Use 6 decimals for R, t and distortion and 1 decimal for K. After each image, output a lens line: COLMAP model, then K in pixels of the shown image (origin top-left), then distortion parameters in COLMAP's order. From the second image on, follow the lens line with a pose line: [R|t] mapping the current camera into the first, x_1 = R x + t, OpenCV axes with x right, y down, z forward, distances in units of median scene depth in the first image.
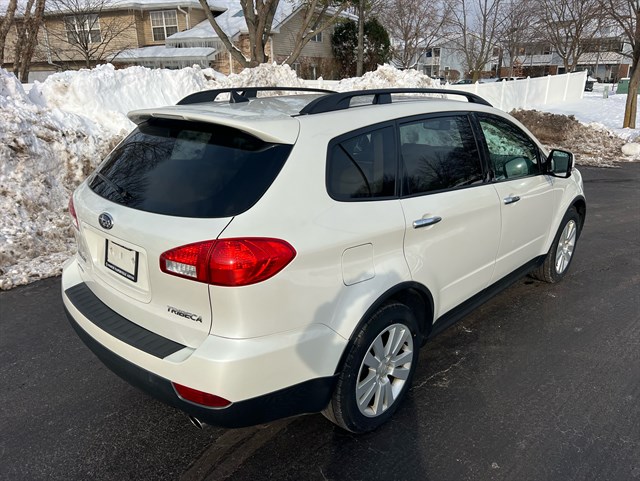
lens RADIAL K [[479.5, 0, 318.0], [0, 479.5, 244.8], [0, 0, 1]] dist [0.041810, -0.046608]
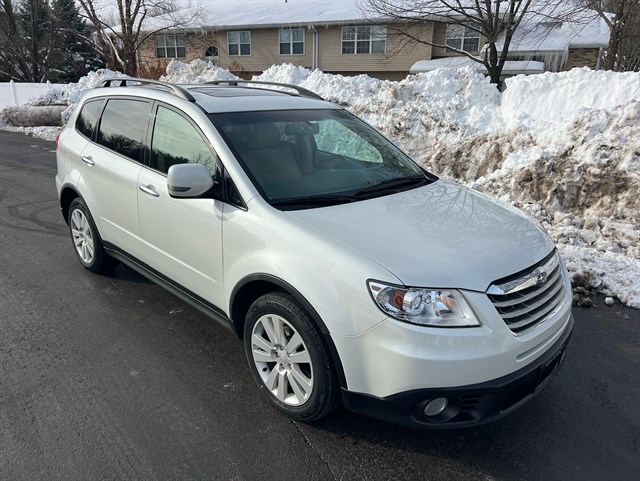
lens RADIAL K [[479.5, 0, 318.8], [0, 479.5, 240.0], [0, 0, 1]] dist [0.041810, -0.046608]
pose [[-0.020949, 0.311395, -0.950050, 1.744136], [-0.342009, 0.890697, 0.299483, -0.530373], [0.939463, 0.331199, 0.087841, 1.605995]]
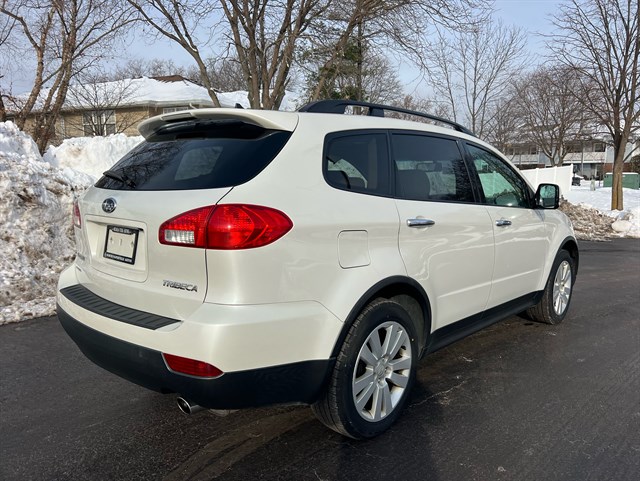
lens RADIAL K [[479.5, 0, 322.9], [0, 479.5, 241.6], [0, 0, 1]] dist [0.041810, -0.046608]
pose [[0.999922, 0.008639, 0.009073, 0.007591], [-0.006697, 0.980650, -0.195654, 0.190972], [-0.010588, 0.195577, 0.980631, -0.001238]]
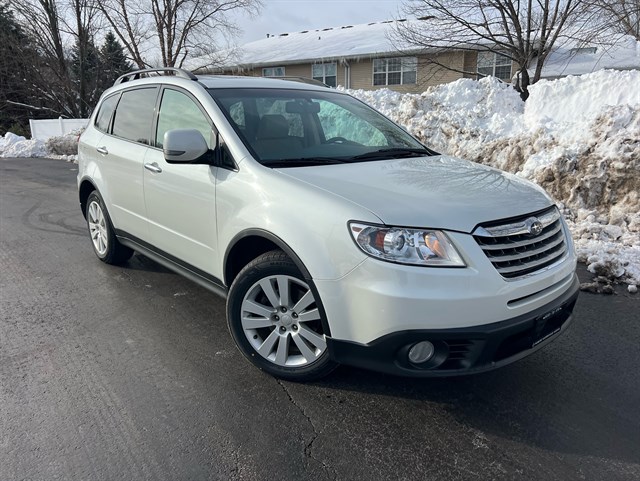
lens RADIAL K [[479.5, 0, 321.7], [0, 479.5, 242.9], [0, 0, 1]] dist [0.041810, -0.046608]
pose [[-0.087177, 0.247196, -0.965036, 1.773082], [-0.320170, 0.910377, 0.262118, -0.414607], [0.943341, 0.331826, -0.000219, 1.754201]]
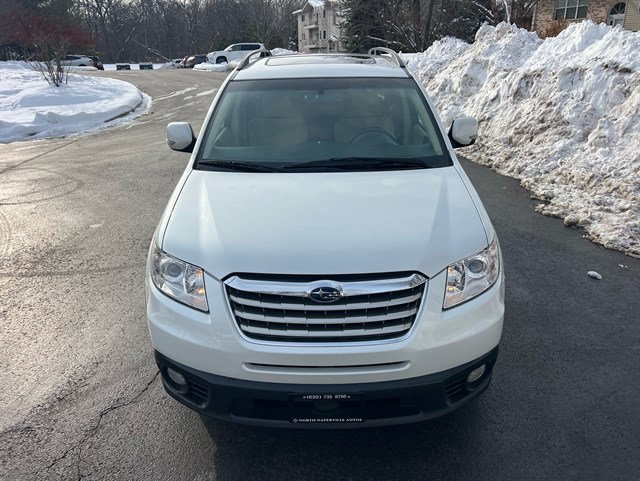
lens RADIAL K [[479.5, 0, 322.5], [0, 479.5, 228.5], [0, 0, 1]] dist [0.041810, -0.046608]
pose [[-0.717172, 0.256796, -0.647858, 1.328873], [-0.208544, 0.807952, 0.551110, -0.824528], [0.664961, 0.530348, -0.525887, 2.454452]]
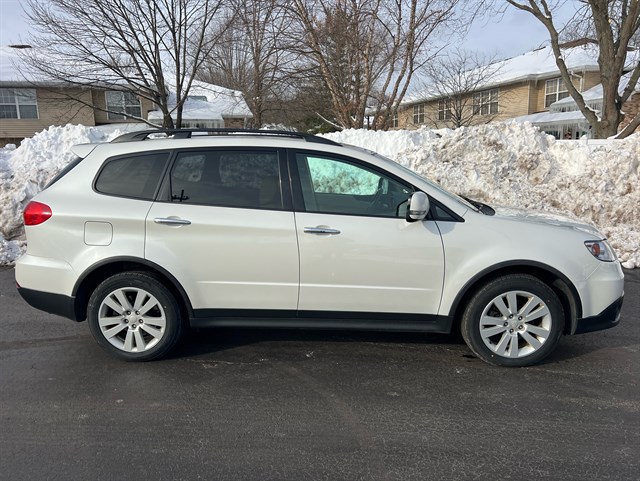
lens RADIAL K [[479.5, 0, 318.7], [0, 479.5, 250.8], [0, 0, 1]] dist [0.041810, -0.046608]
pose [[0.661691, 0.144850, -0.735652, 1.483686], [-0.232608, 0.972409, -0.017755, -0.039566], [0.712782, 0.182866, 0.677127, 0.382422]]
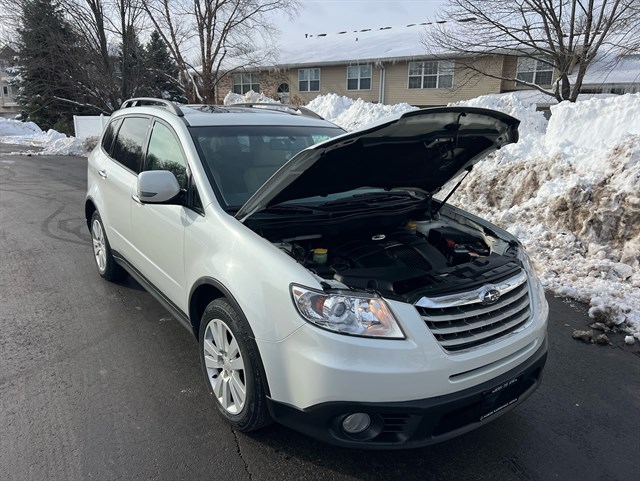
lens RADIAL K [[479.5, 0, 317.1], [0, 479.5, 239.8], [0, 0, 1]] dist [0.041810, -0.046608]
pose [[-0.173376, 0.240983, -0.954918, 1.725162], [-0.338161, 0.896087, 0.287533, -0.564677], [0.924980, 0.372767, -0.073869, 1.854930]]
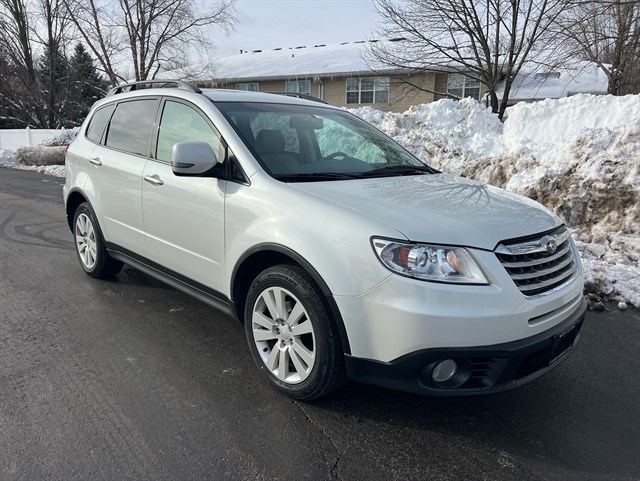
lens RADIAL K [[479.5, 0, 316.2], [0, 479.5, 242.2], [0, 0, 1]] dist [0.041810, -0.046608]
pose [[-0.037189, 0.214626, -0.975988, 1.770957], [-0.341392, 0.915174, 0.214261, -0.382489], [0.939185, 0.341163, 0.039237, 1.664974]]
